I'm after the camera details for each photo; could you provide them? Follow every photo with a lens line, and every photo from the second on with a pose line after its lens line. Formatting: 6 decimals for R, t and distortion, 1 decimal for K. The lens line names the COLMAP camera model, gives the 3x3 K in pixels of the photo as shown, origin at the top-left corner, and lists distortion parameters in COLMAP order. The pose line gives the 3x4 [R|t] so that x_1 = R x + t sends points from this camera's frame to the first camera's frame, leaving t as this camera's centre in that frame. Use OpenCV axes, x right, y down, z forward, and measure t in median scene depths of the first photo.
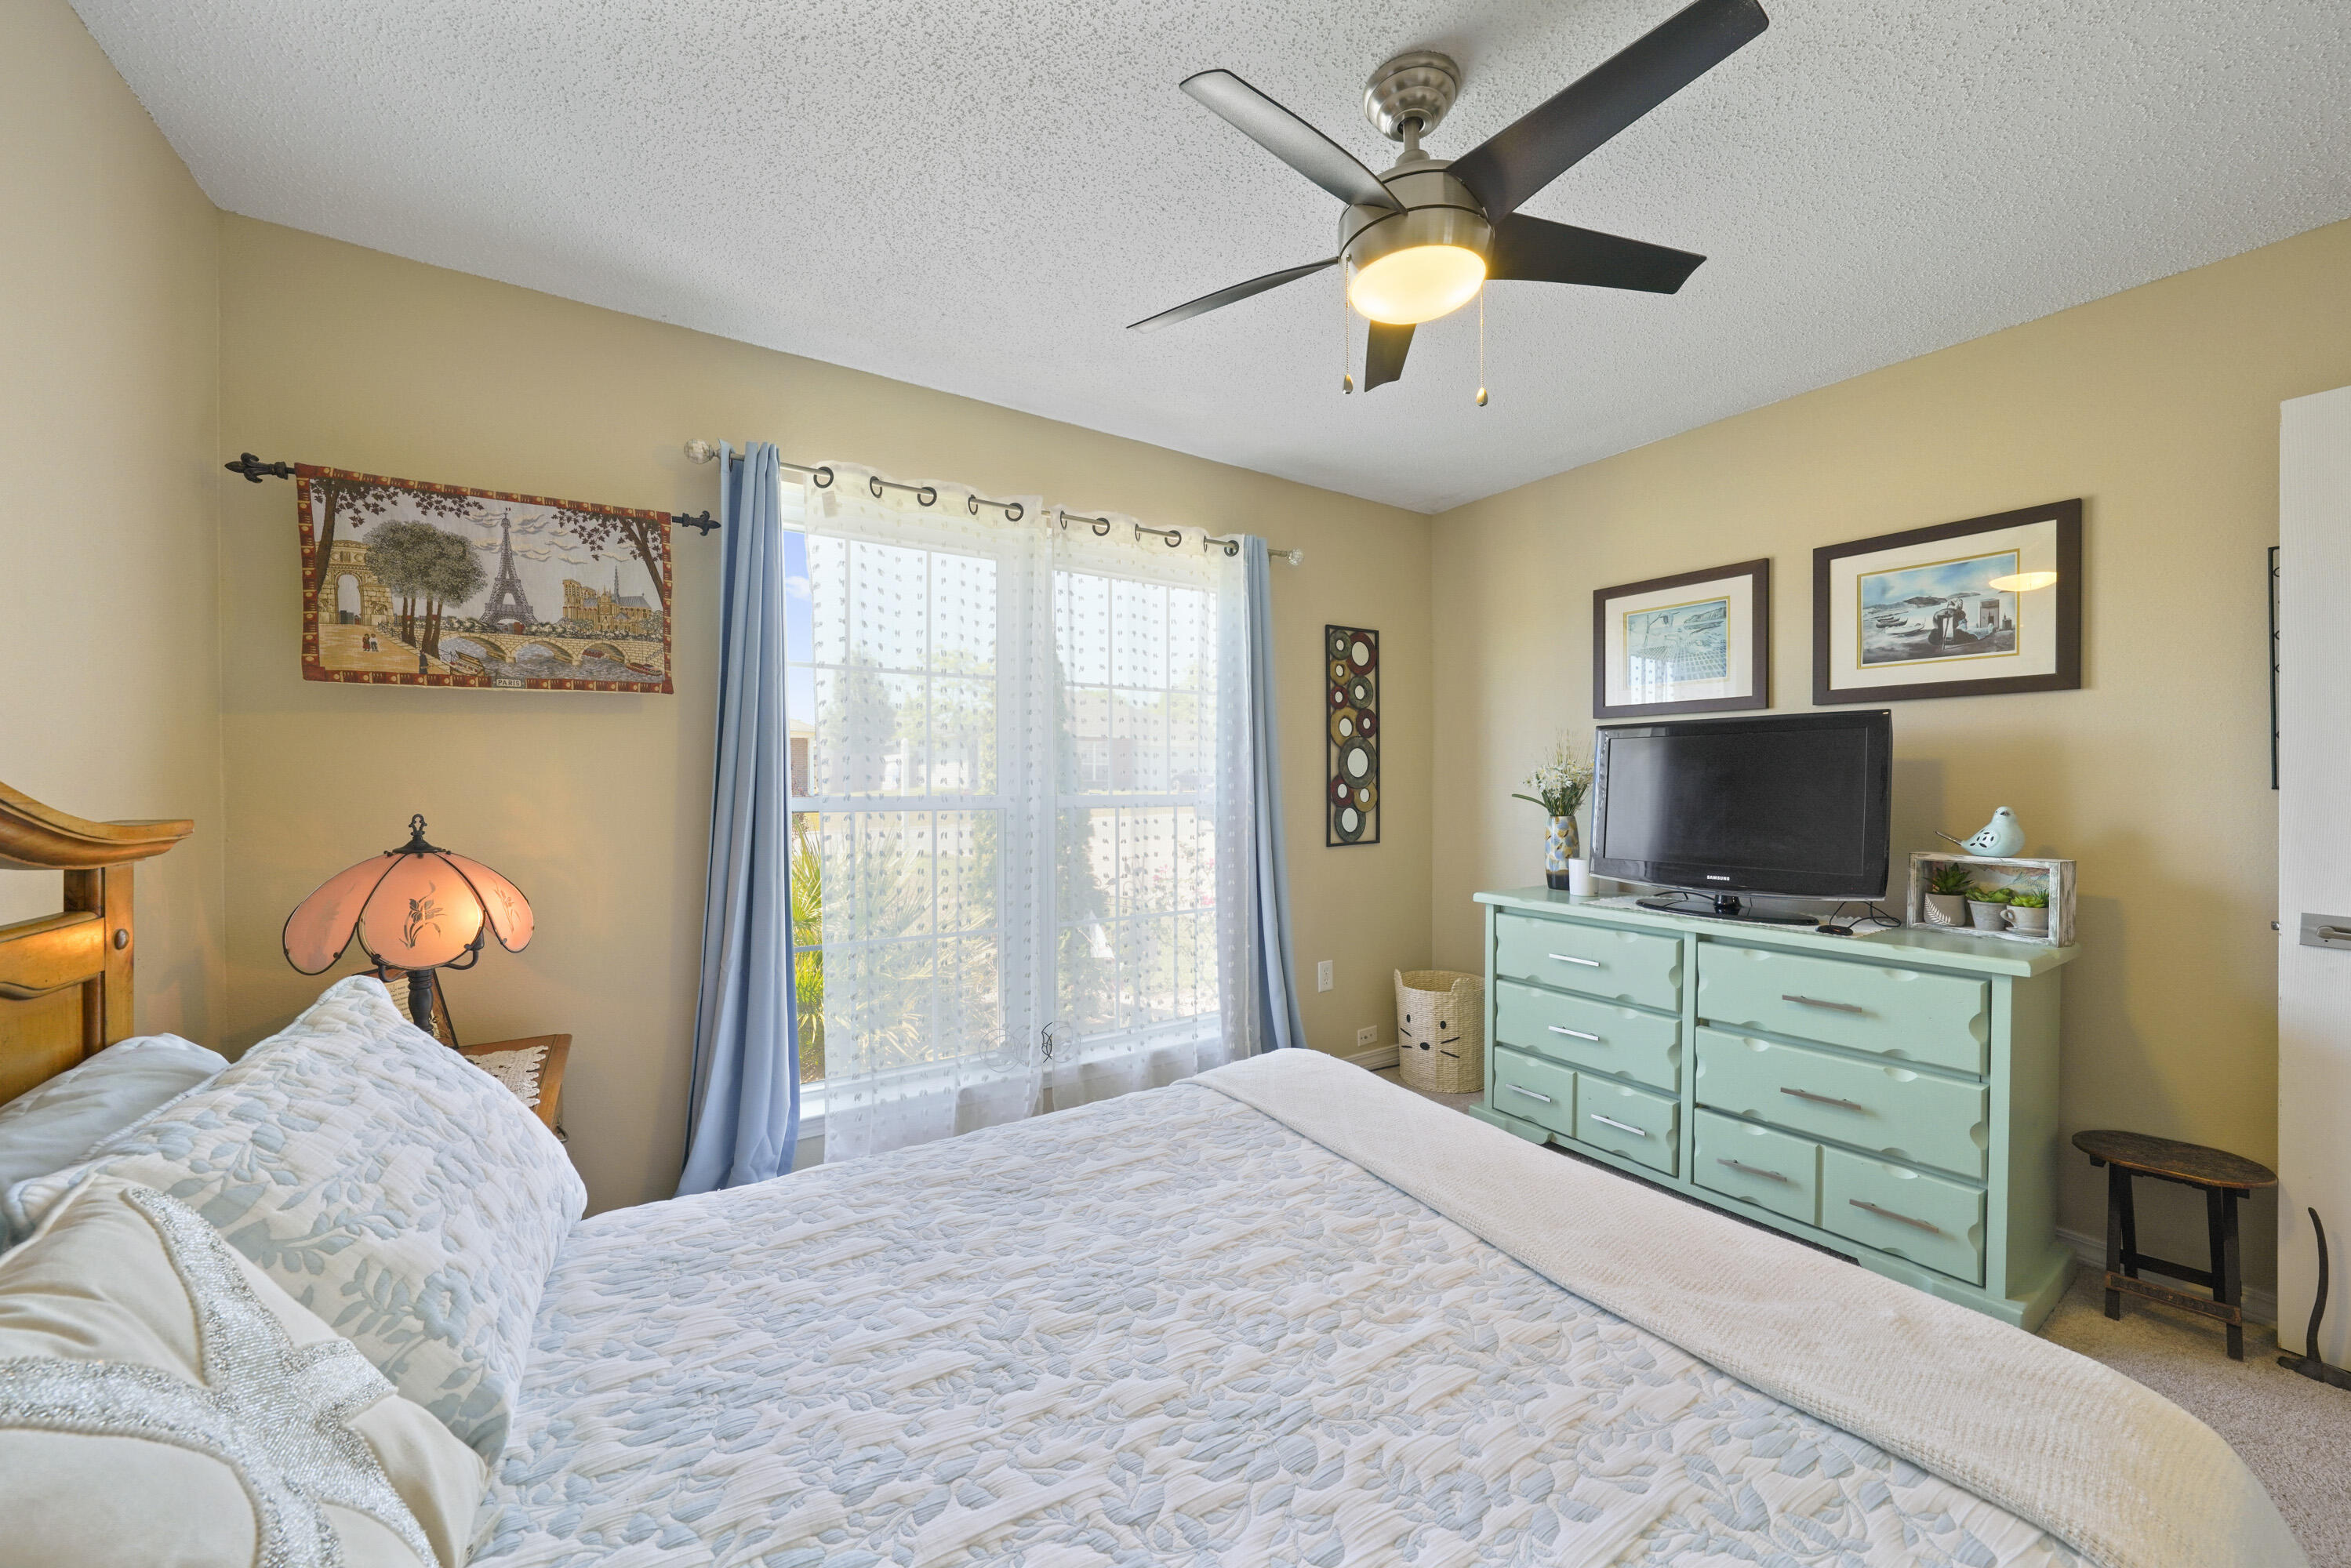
lens RADIAL K [[845.3, 0, 1161.7], [0, 845.3, 781.8], [0, 0, 1]] dist [-0.020643, 0.004104]
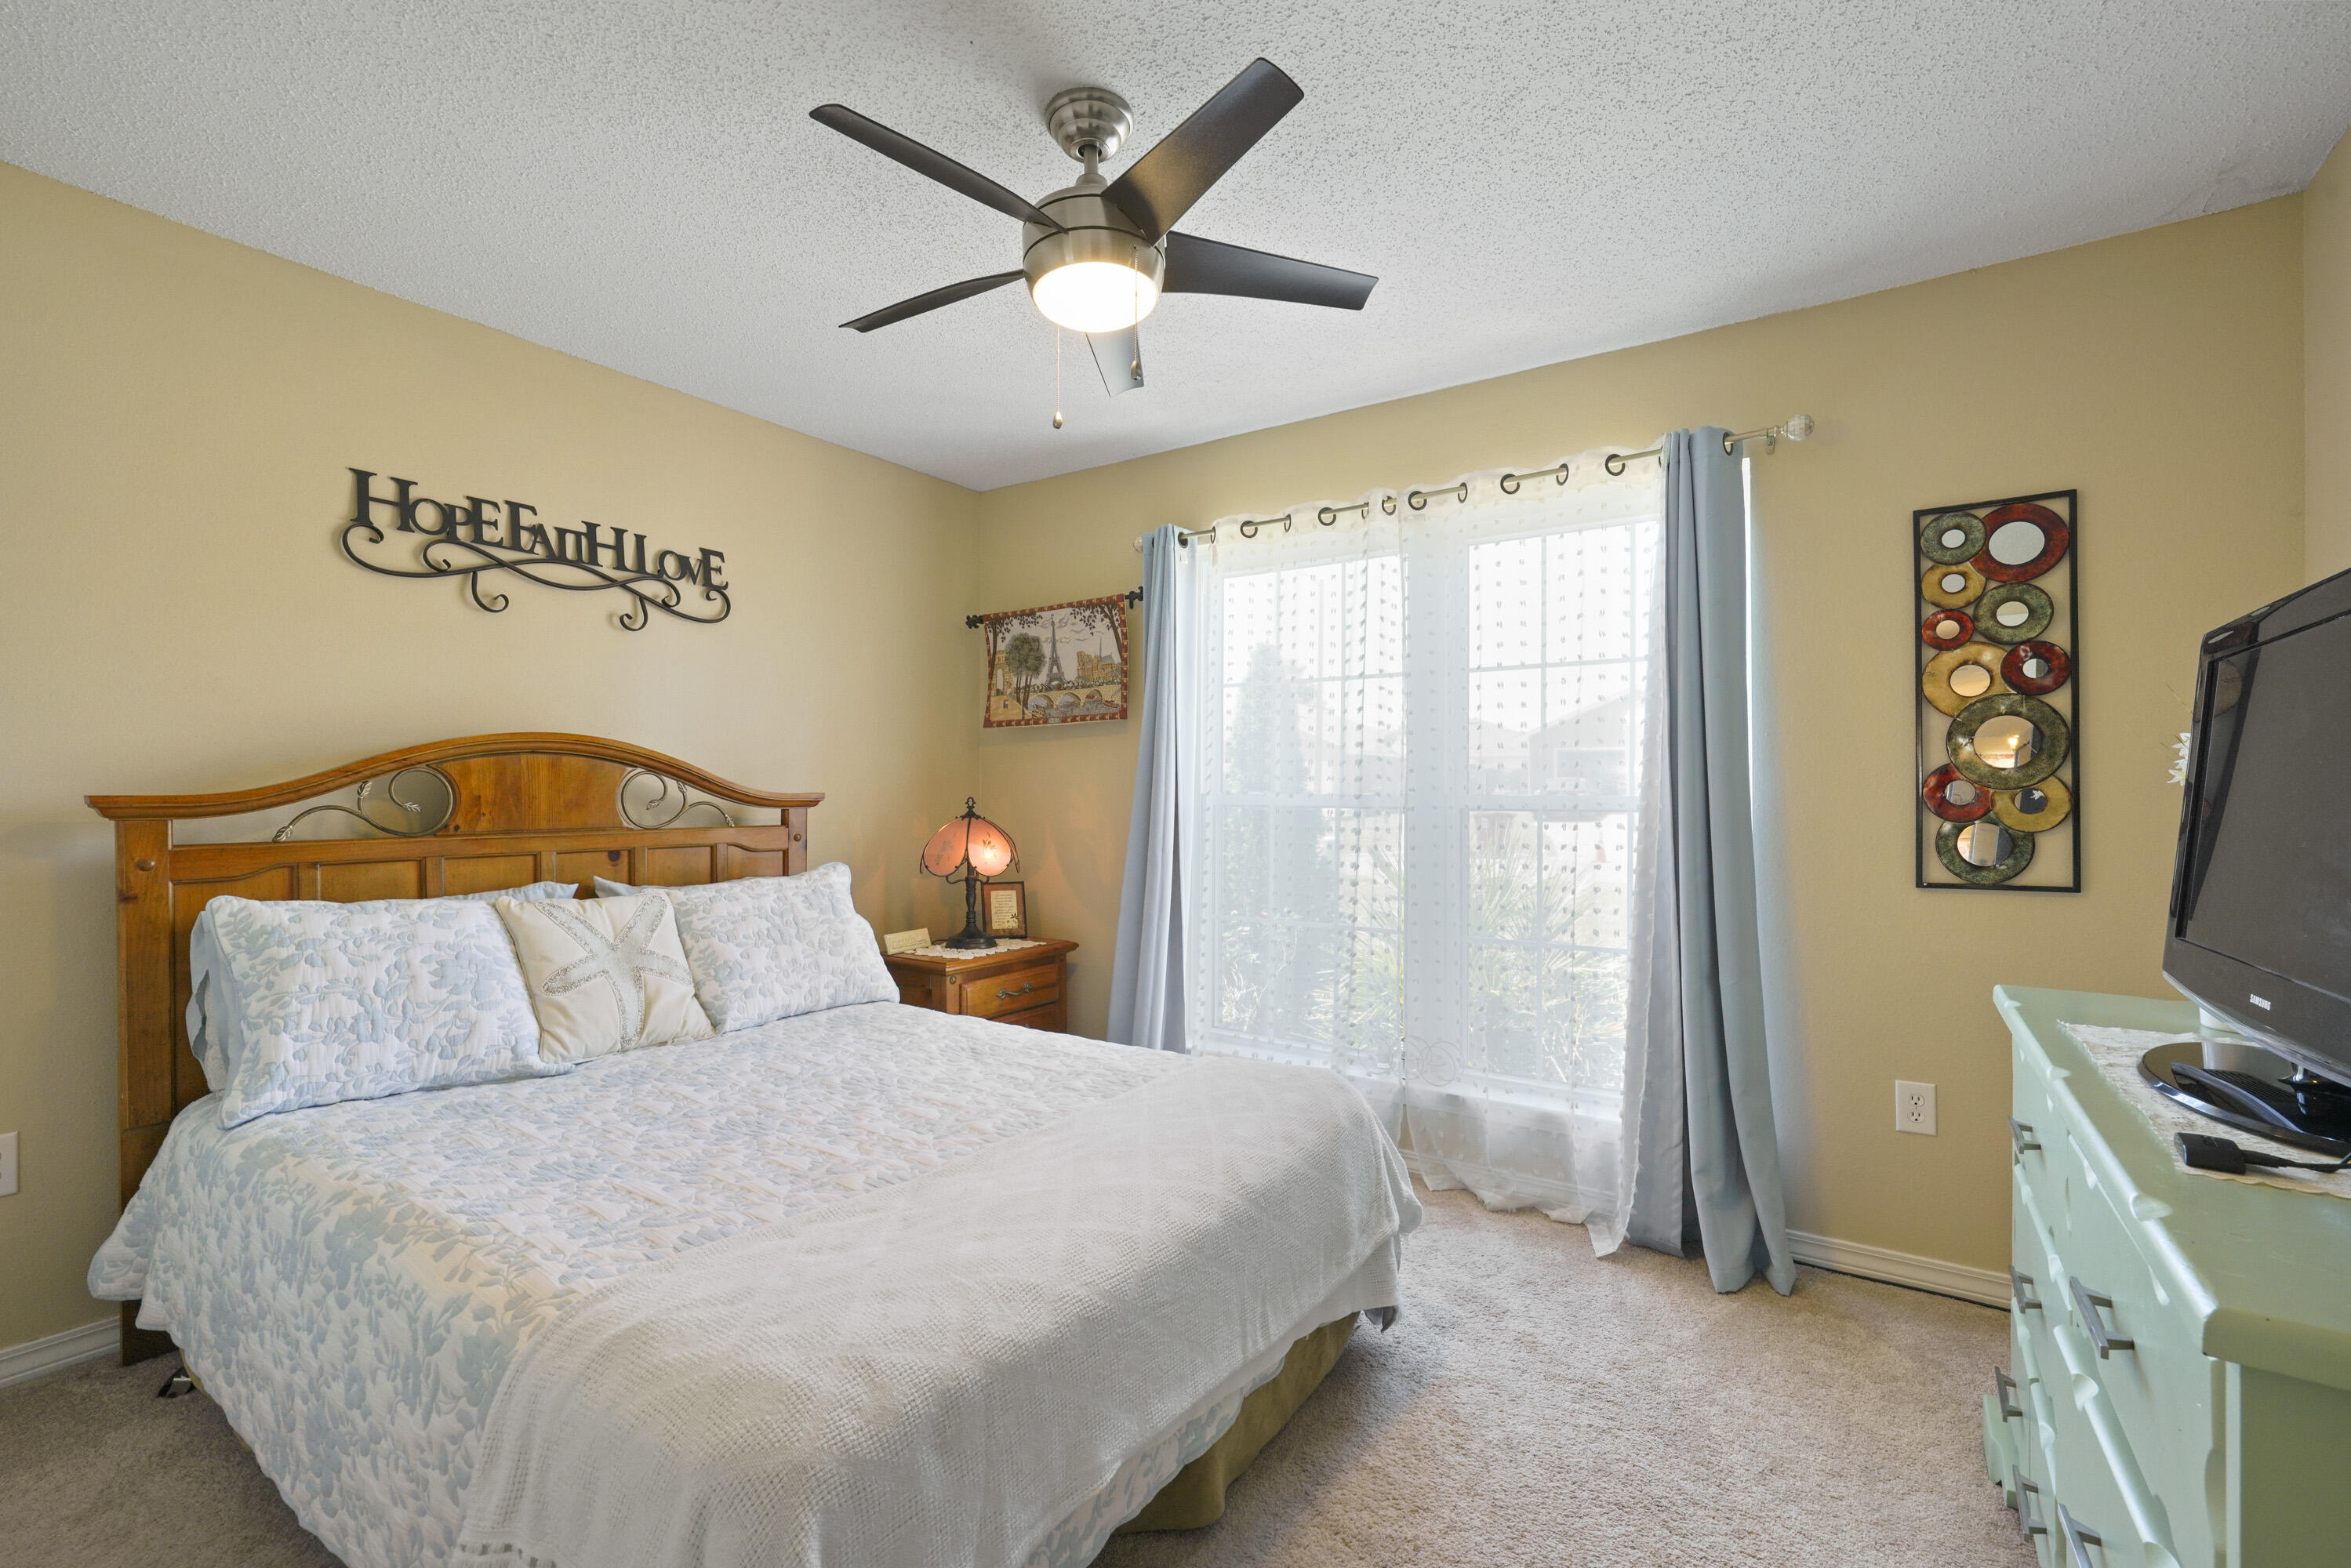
lens RADIAL K [[999.4, 0, 1188.4], [0, 999.4, 779.6], [0, 0, 1]] dist [-0.009250, 0.003534]
pose [[0.401834, -0.013045, -0.915620, 1.116000], [-0.005129, 0.999851, -0.016497, 0.028556], [0.915698, 0.011325, 0.401707, 0.454614]]
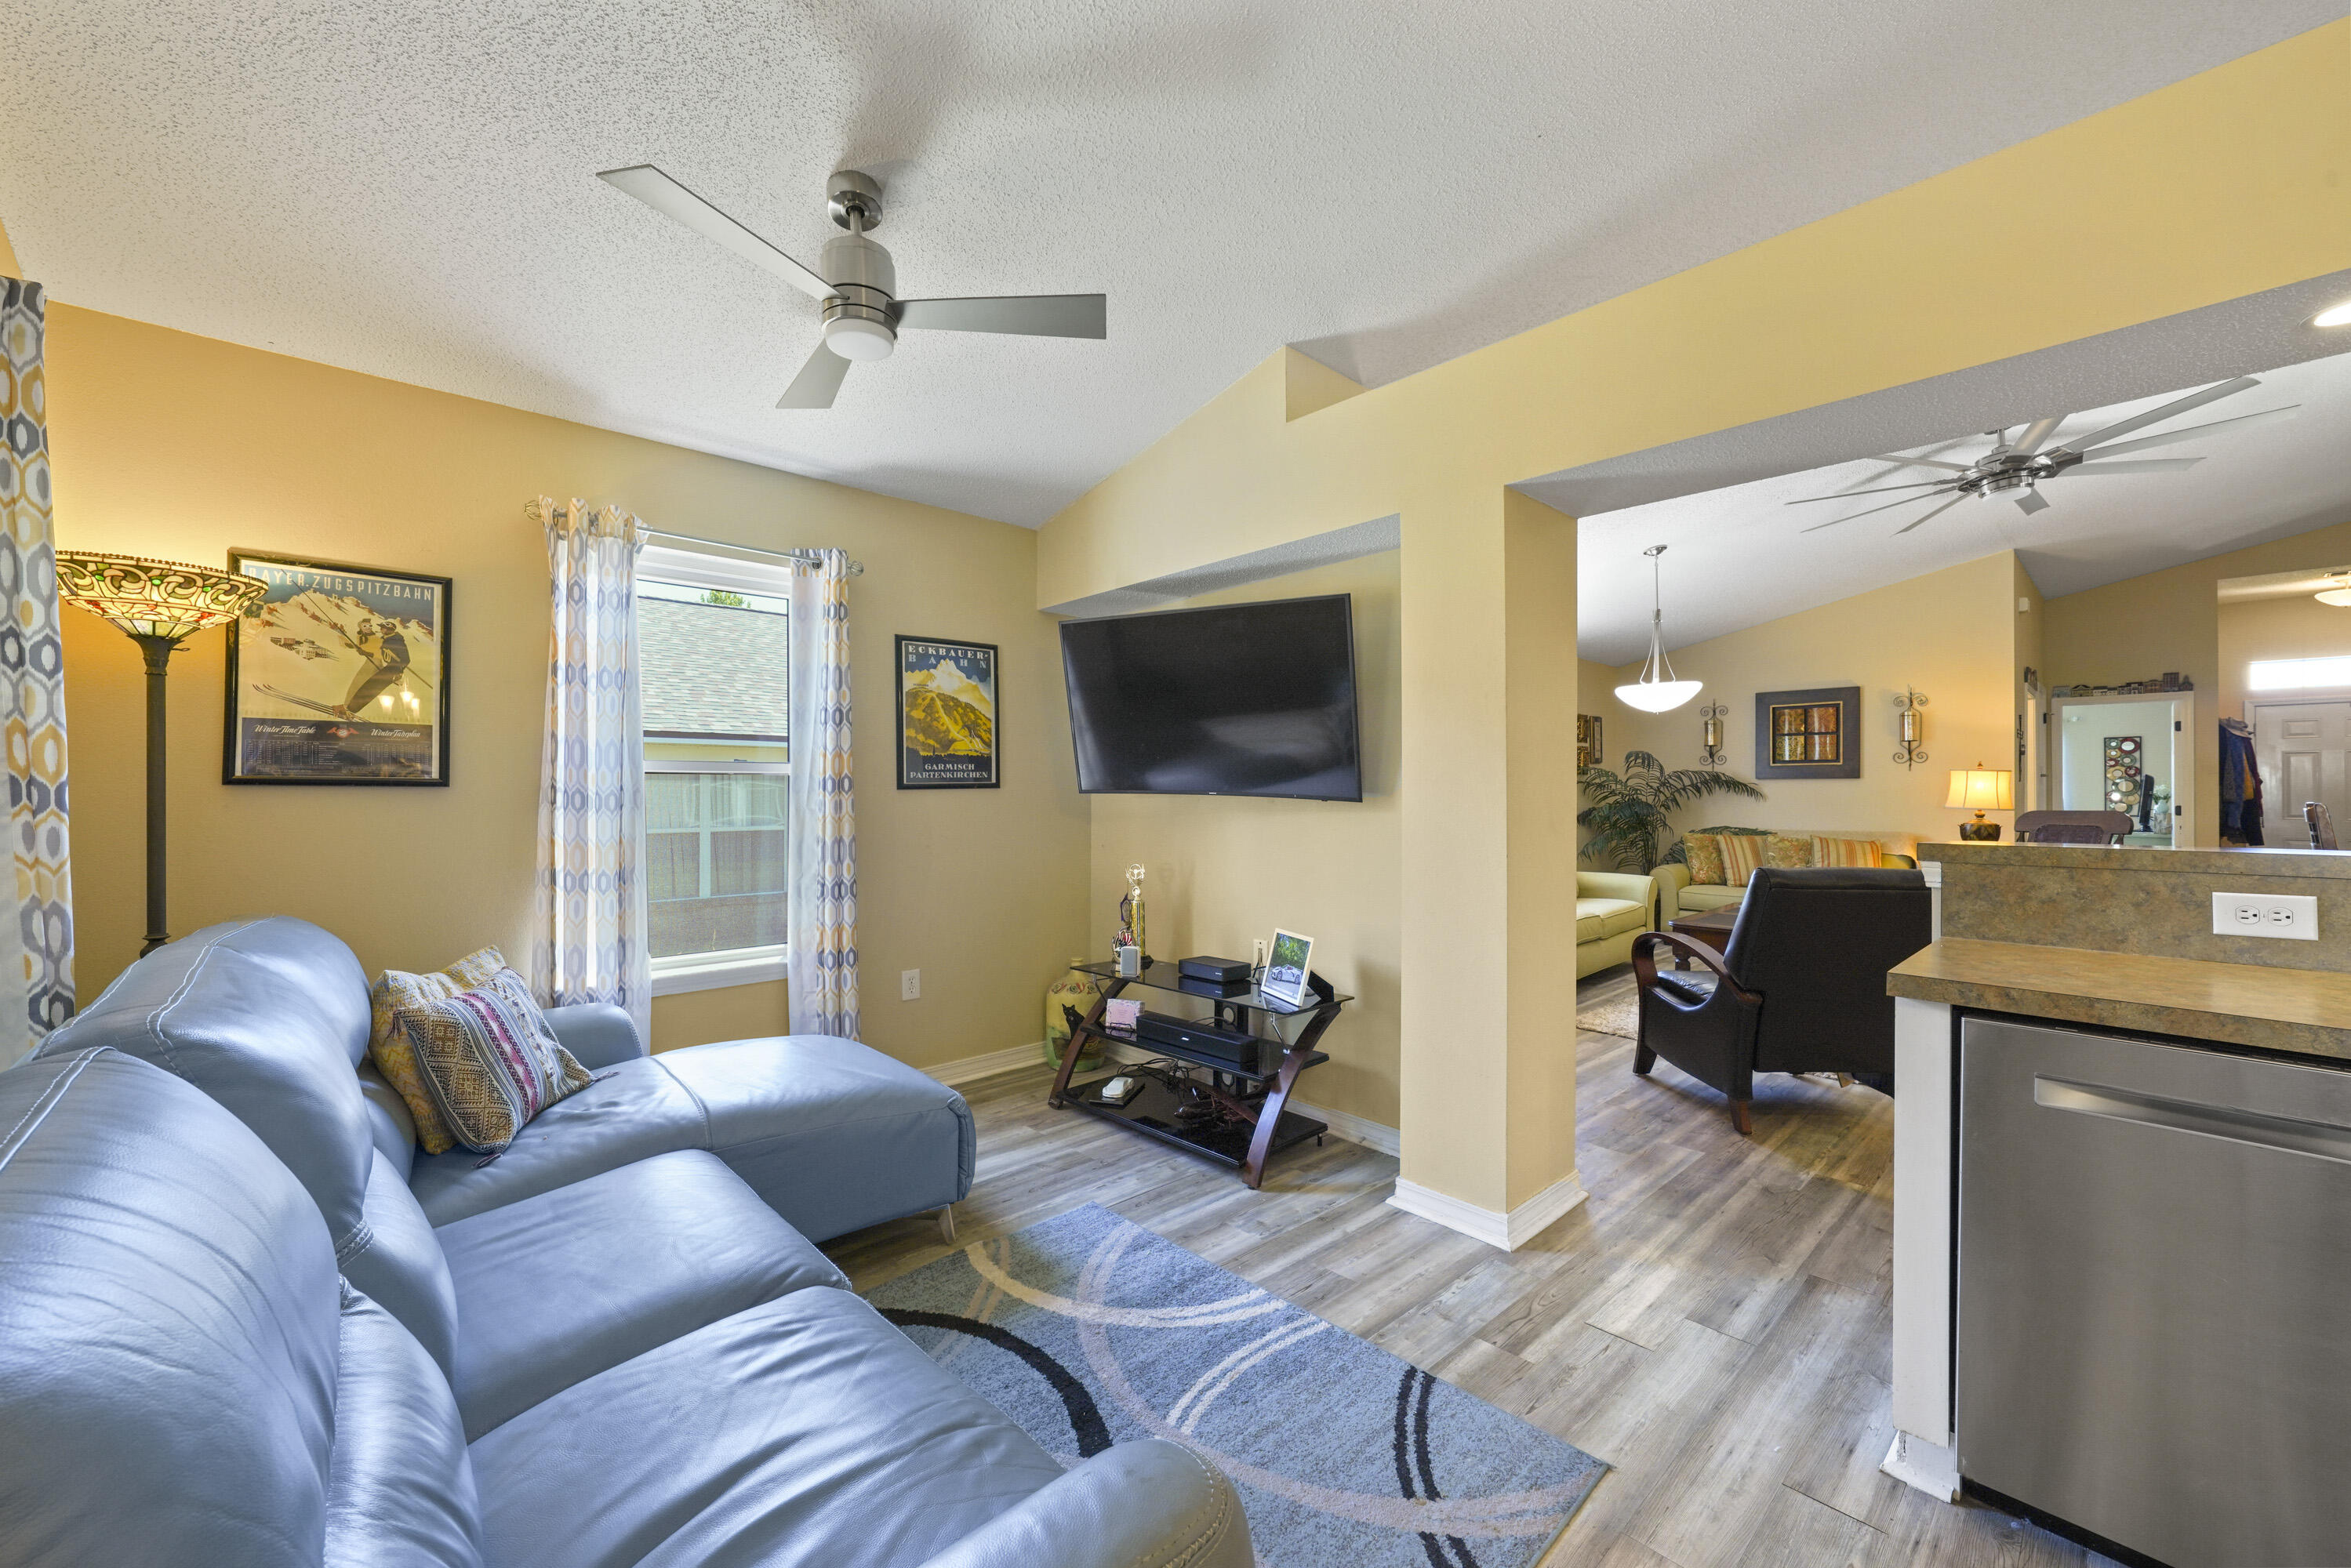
lens RADIAL K [[915.3, 0, 1173.3], [0, 915.3, 788.2], [0, 0, 1]] dist [-0.018219, 0.005099]
pose [[0.181552, -0.001311, -0.983380, 4.606093], [-0.003384, 0.999992, -0.001958, 0.003498], [0.983376, 0.003683, 0.181546, -4.669851]]
